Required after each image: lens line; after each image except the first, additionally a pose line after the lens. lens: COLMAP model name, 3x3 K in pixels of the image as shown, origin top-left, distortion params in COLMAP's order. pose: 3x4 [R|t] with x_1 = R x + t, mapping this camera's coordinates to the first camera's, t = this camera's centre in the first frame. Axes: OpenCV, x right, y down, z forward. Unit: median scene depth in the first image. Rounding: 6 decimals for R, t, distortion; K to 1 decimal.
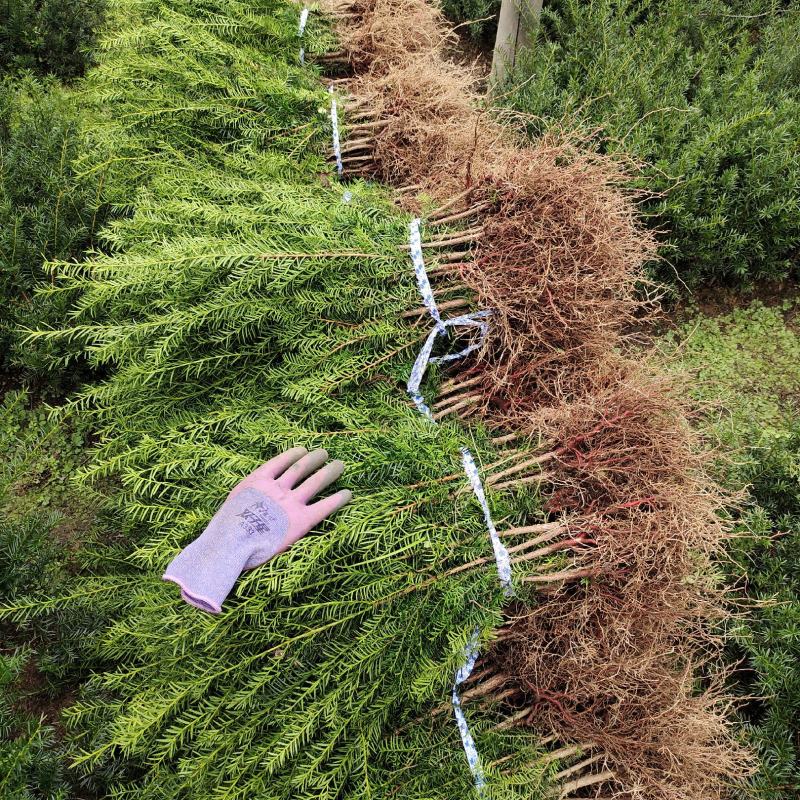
lens RADIAL K [[790.7, 0, 408.4], [0, 790.7, 399.7], [0, 0, 1]] dist [0.024572, 0.001722]
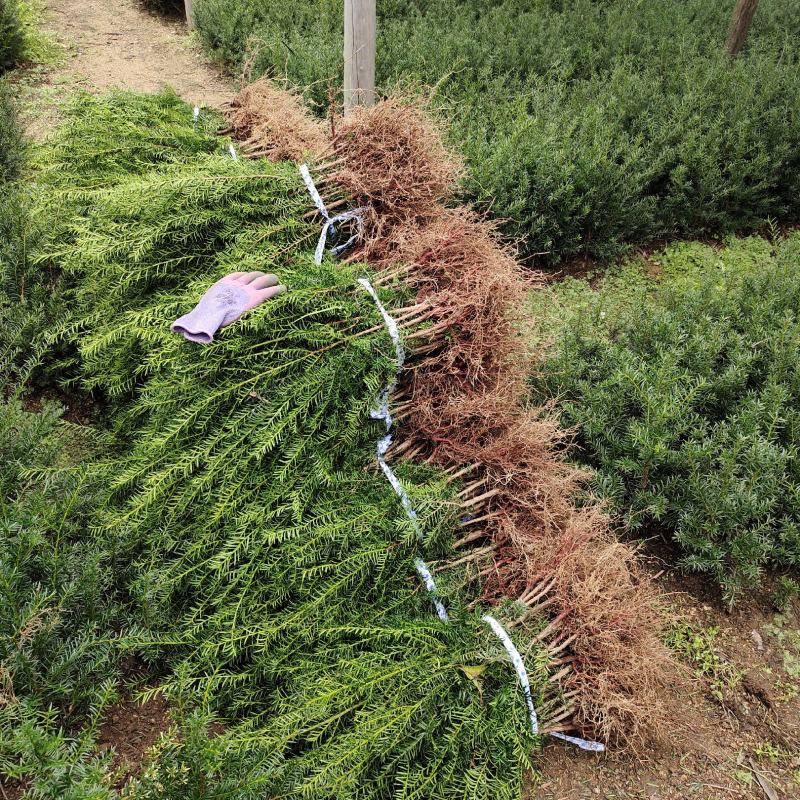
lens RADIAL K [[790.7, 0, 408.4], [0, 790.7, 399.7], [0, 0, 1]] dist [0.024572, 0.001722]
pose [[0.979699, -0.141838, 0.141672, -0.073402], [0.169493, 0.963434, -0.207528, 0.570900], [-0.107056, 0.227327, 0.967916, -0.380165]]
